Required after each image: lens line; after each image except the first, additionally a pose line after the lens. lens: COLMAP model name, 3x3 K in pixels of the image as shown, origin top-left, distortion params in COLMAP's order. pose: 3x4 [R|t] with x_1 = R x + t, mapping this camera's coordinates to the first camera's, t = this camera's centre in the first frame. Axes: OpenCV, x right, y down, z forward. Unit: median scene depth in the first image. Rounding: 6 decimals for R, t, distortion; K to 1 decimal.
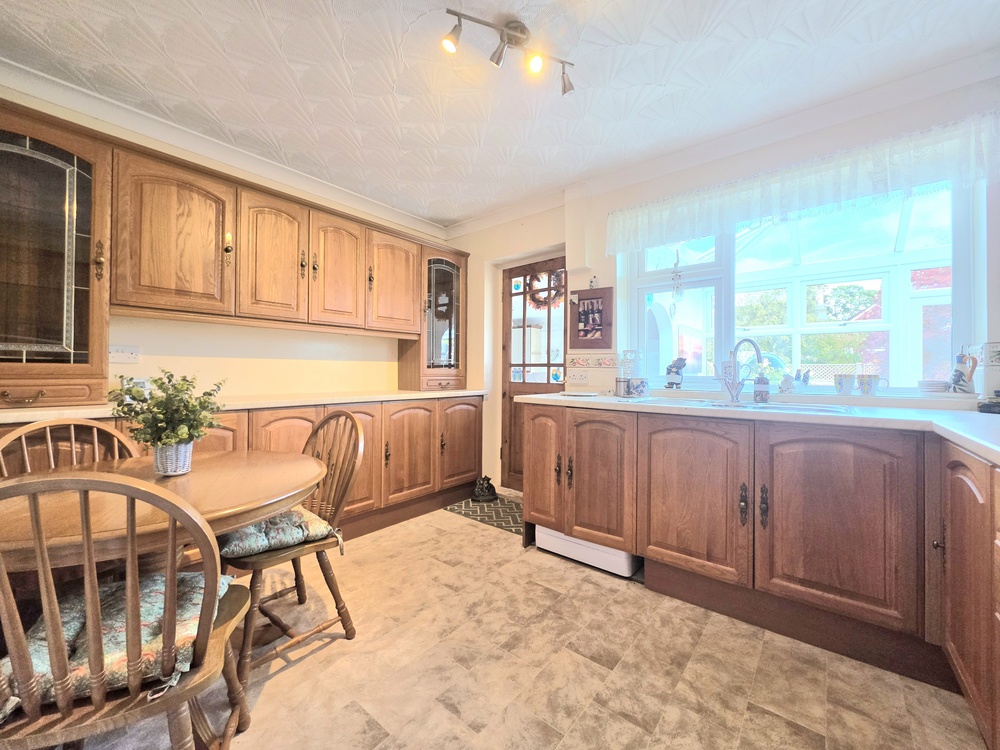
lens RADIAL K [[405.7, 0, 499.2], [0, 405.7, 370.6], [0, 0, 1]] dist [-0.003386, 0.000579]
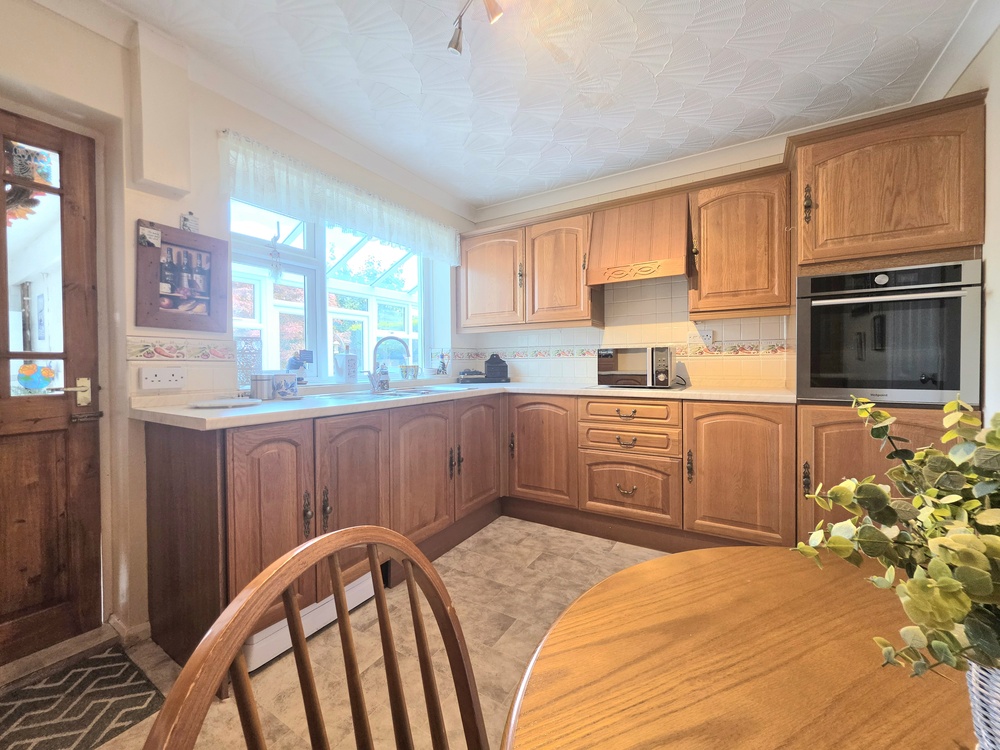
lens RADIAL K [[405.7, 0, 499.3], [0, 405.7, 367.8], [0, 0, 1]] dist [-0.003386, 0.000579]
pose [[-0.156317, -0.019906, 0.987506, -0.493492], [0.004963, 0.999768, 0.020939, -0.008413], [-0.987694, 0.008174, -0.156182, 0.701577]]
